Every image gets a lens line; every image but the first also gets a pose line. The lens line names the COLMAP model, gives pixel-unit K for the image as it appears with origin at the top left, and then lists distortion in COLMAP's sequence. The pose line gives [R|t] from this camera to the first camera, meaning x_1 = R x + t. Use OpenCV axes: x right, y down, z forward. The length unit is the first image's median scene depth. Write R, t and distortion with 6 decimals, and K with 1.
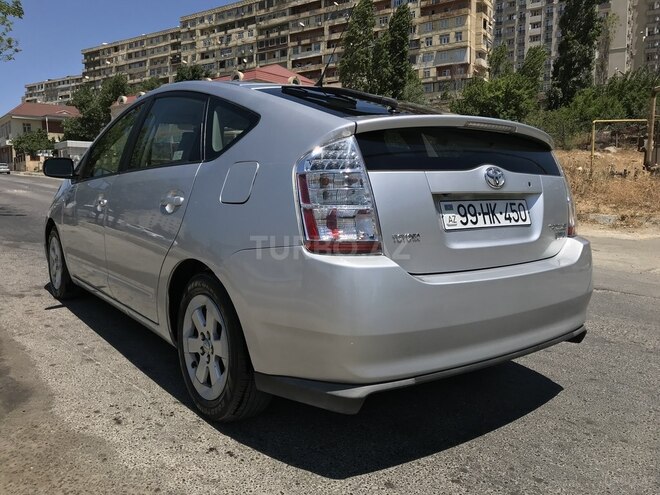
lens RADIAL K [[540.9, 0, 325.4], [0, 540.9, 256.7], [0, 0, 1]] dist [0.042338, -0.040591]
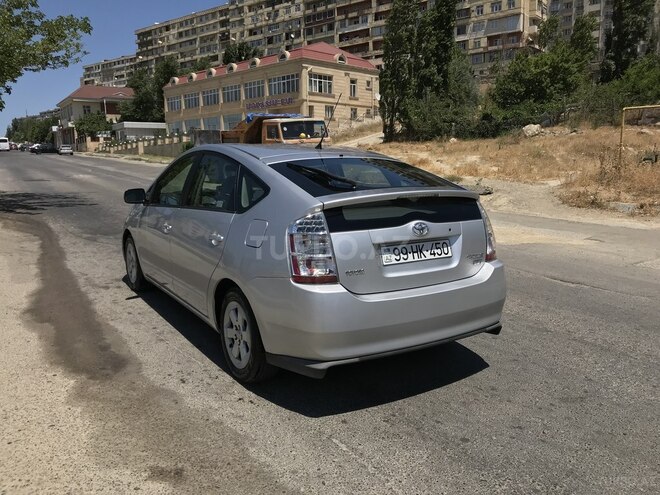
lens RADIAL K [[540.9, 0, 325.9], [0, 540.9, 252.2], [0, 0, 1]] dist [0.042338, -0.040591]
pose [[0.996119, 0.001787, -0.087996, 0.162507], [0.001715, 0.999210, 0.039711, -0.127413], [0.087997, -0.039707, 0.995329, -0.496014]]
